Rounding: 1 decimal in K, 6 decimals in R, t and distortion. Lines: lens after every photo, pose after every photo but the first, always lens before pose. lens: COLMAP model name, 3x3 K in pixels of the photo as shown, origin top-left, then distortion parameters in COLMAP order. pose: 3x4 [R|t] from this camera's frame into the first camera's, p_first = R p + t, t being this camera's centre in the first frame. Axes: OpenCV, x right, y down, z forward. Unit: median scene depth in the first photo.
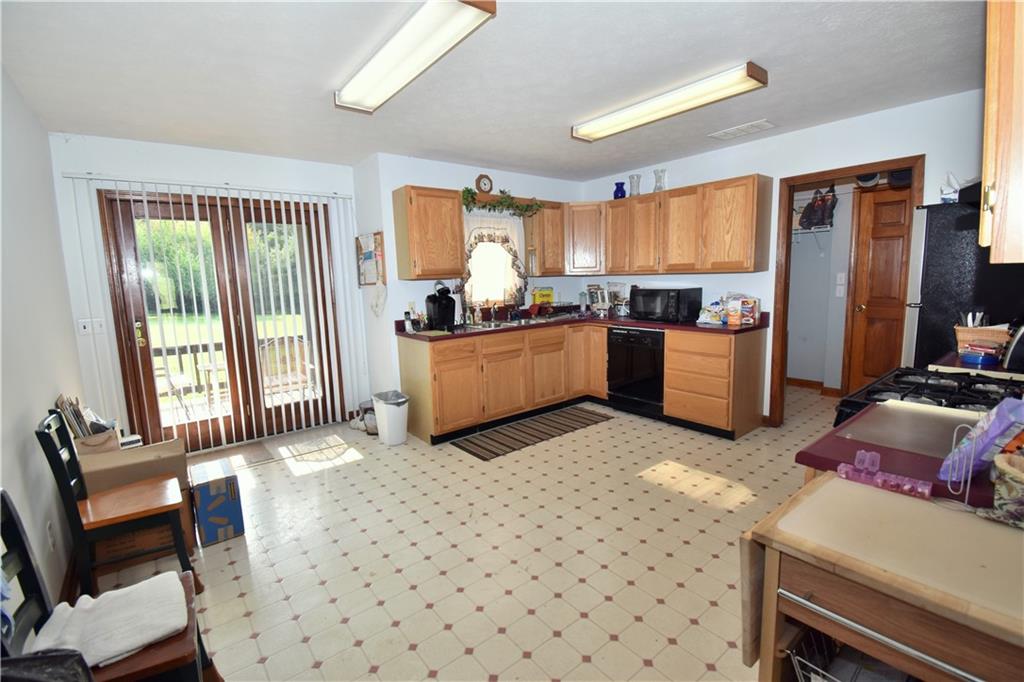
lens RADIAL K [[451.3, 0, 514.2], [0, 451.3, 337.6], [0, 0, 1]] dist [0.019490, -0.028425]
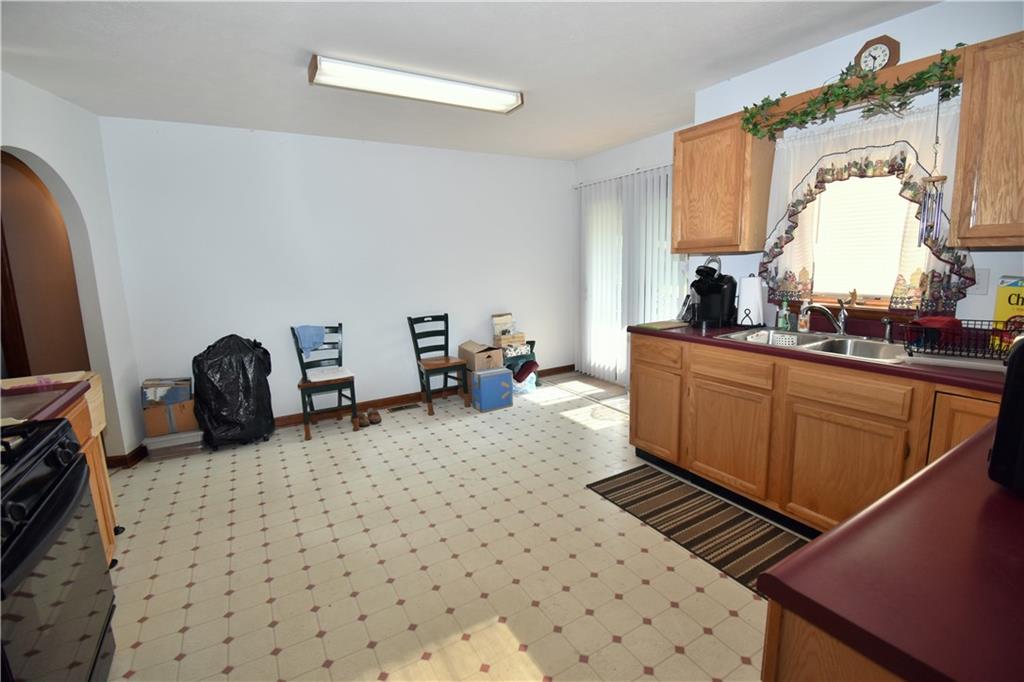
lens RADIAL K [[451.3, 0, 514.2], [0, 451.3, 337.6], [0, 0, 1]] dist [0.019490, -0.028425]
pose [[-0.138610, 0.201109, -0.969713, 0.668070], [-0.098642, 0.971492, 0.215577, -0.142260], [0.985422, 0.125535, -0.114821, 0.913996]]
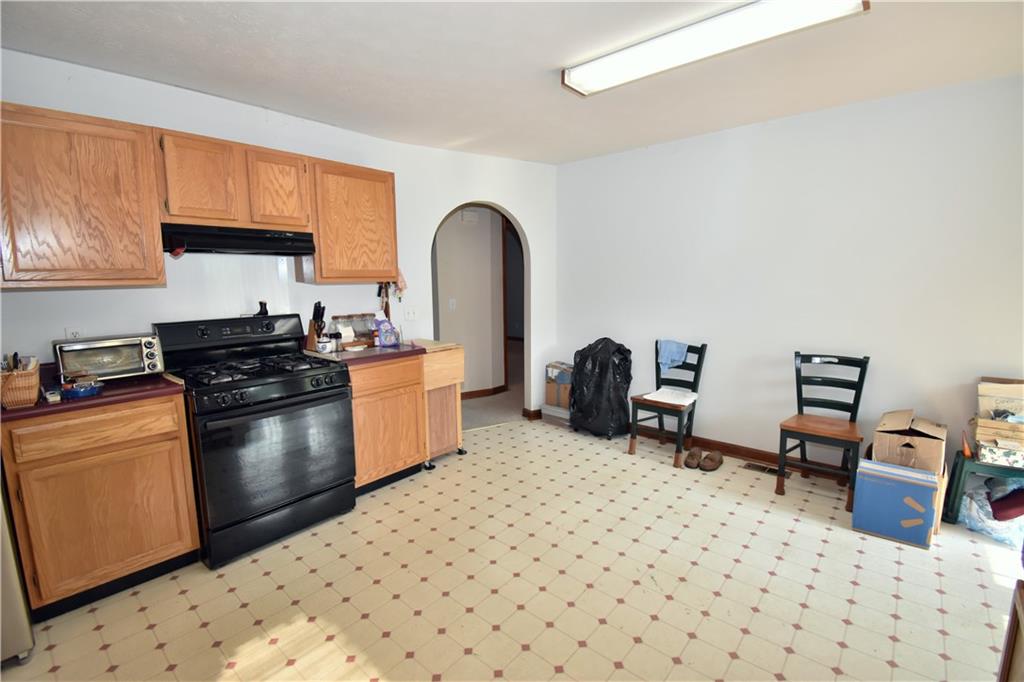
lens RADIAL K [[451.3, 0, 514.2], [0, 451.3, 337.6], [0, 0, 1]] dist [0.019490, -0.028425]
pose [[-0.982166, 0.066198, -0.175975, 0.192563], [0.017875, 0.964604, 0.263097, -0.171719], [0.187163, 0.255260, -0.948585, 1.213392]]
